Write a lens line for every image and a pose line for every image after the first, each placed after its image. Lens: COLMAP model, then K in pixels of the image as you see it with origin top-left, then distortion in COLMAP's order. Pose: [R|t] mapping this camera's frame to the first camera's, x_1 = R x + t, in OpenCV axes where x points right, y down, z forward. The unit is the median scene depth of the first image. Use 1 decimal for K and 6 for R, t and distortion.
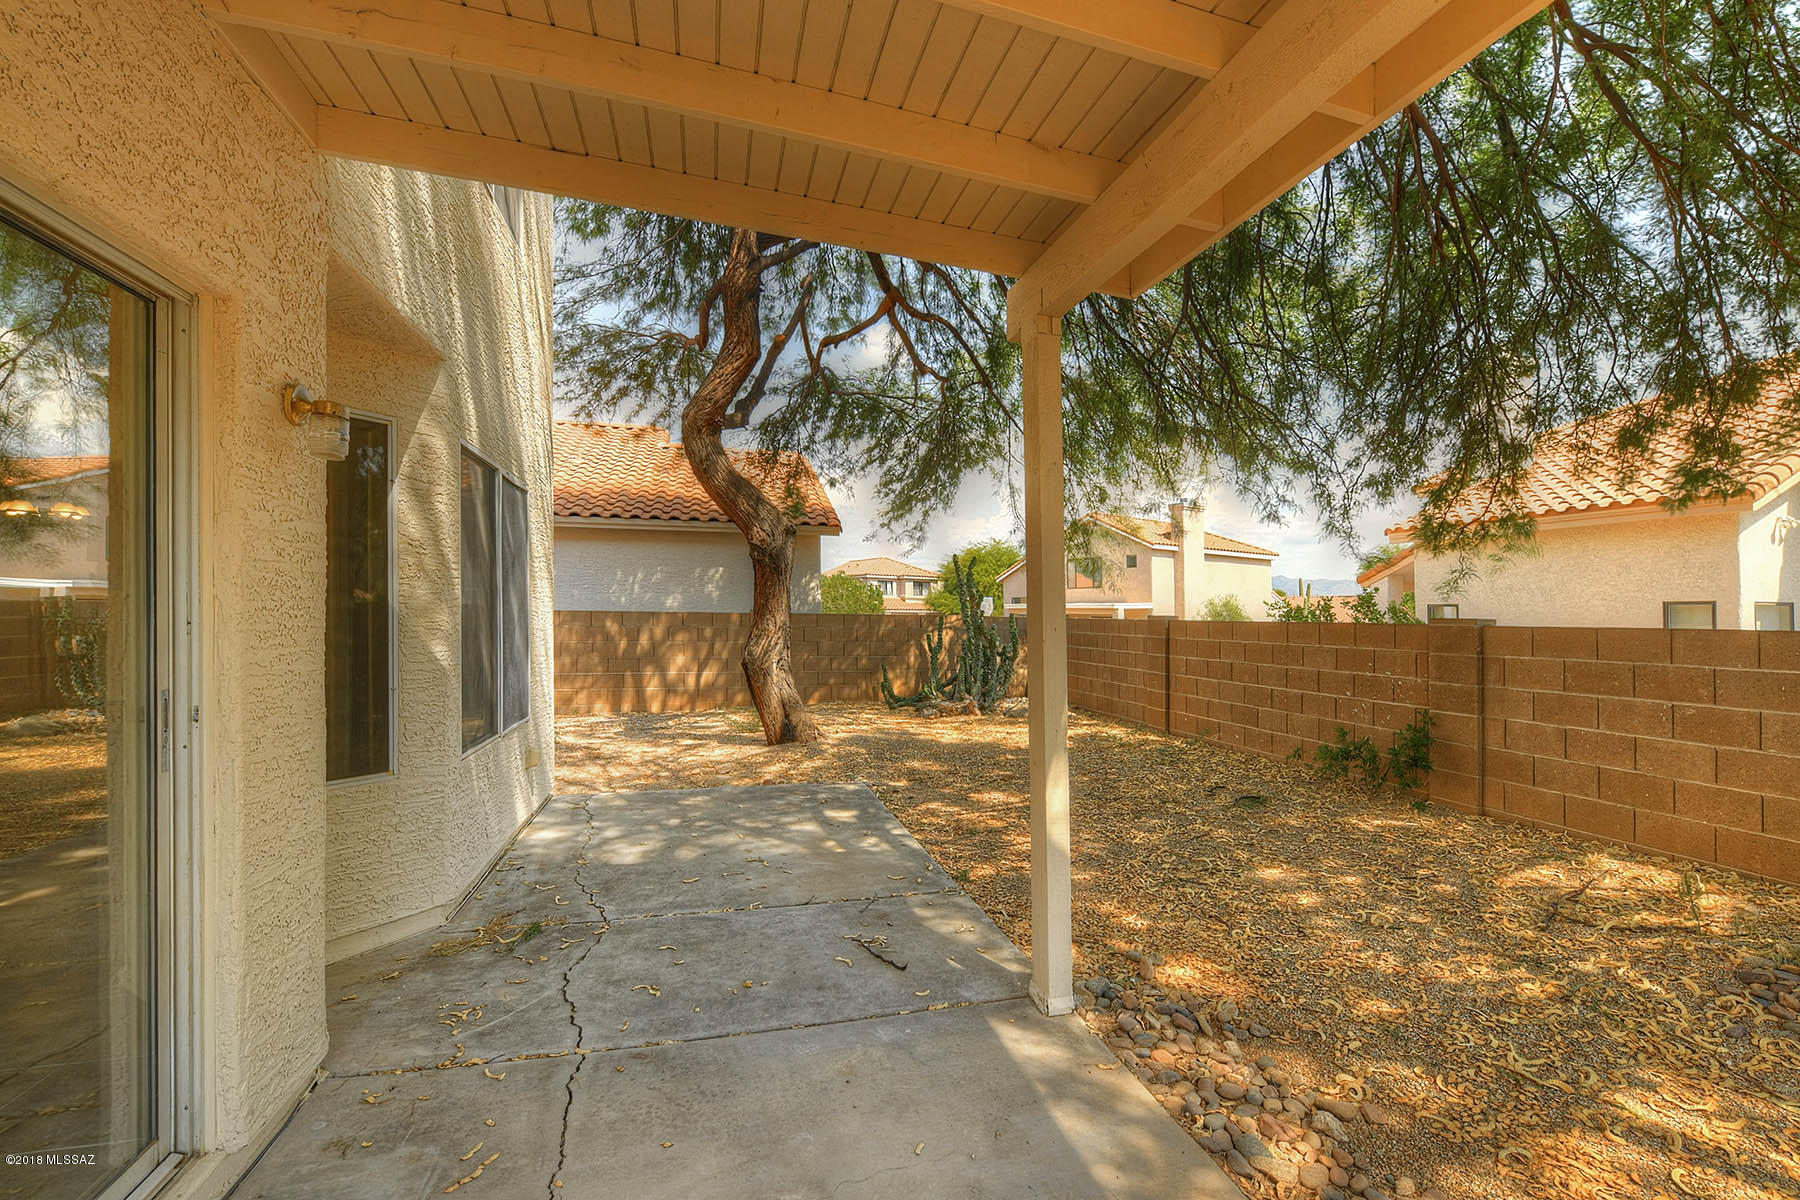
lens RADIAL K [[749.1, 0, 905.7], [0, 749.1, 607.8], [0, 0, 1]] dist [-0.000462, -0.000077]
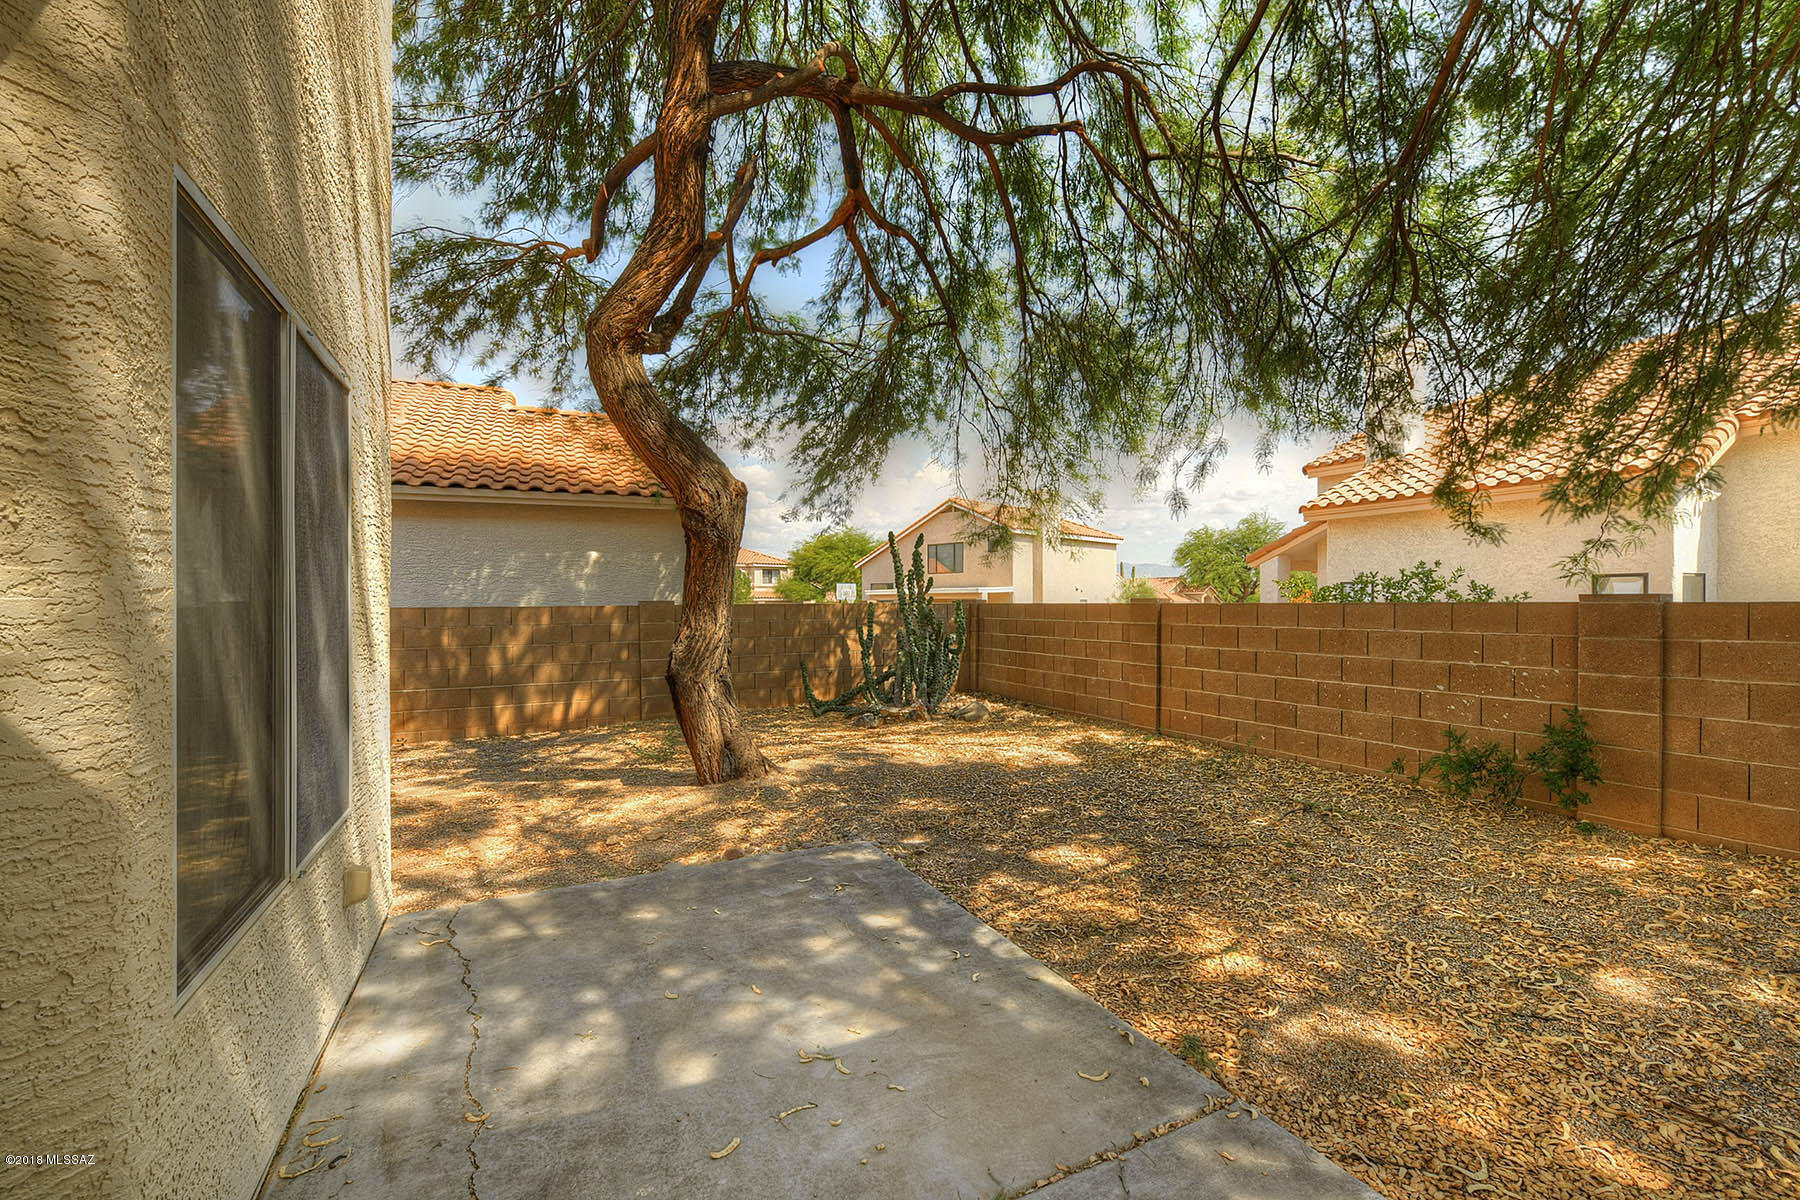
lens RADIAL K [[756.7, 0, 896.1], [0, 756.7, 572.5], [0, 0, 1]] dist [-0.014687, -0.000118]
pose [[0.984039, -0.013570, 0.177435, -0.103078], [0.018671, 0.999458, -0.027111, -0.001287], [-0.176971, 0.029992, 0.983759, 0.193029]]
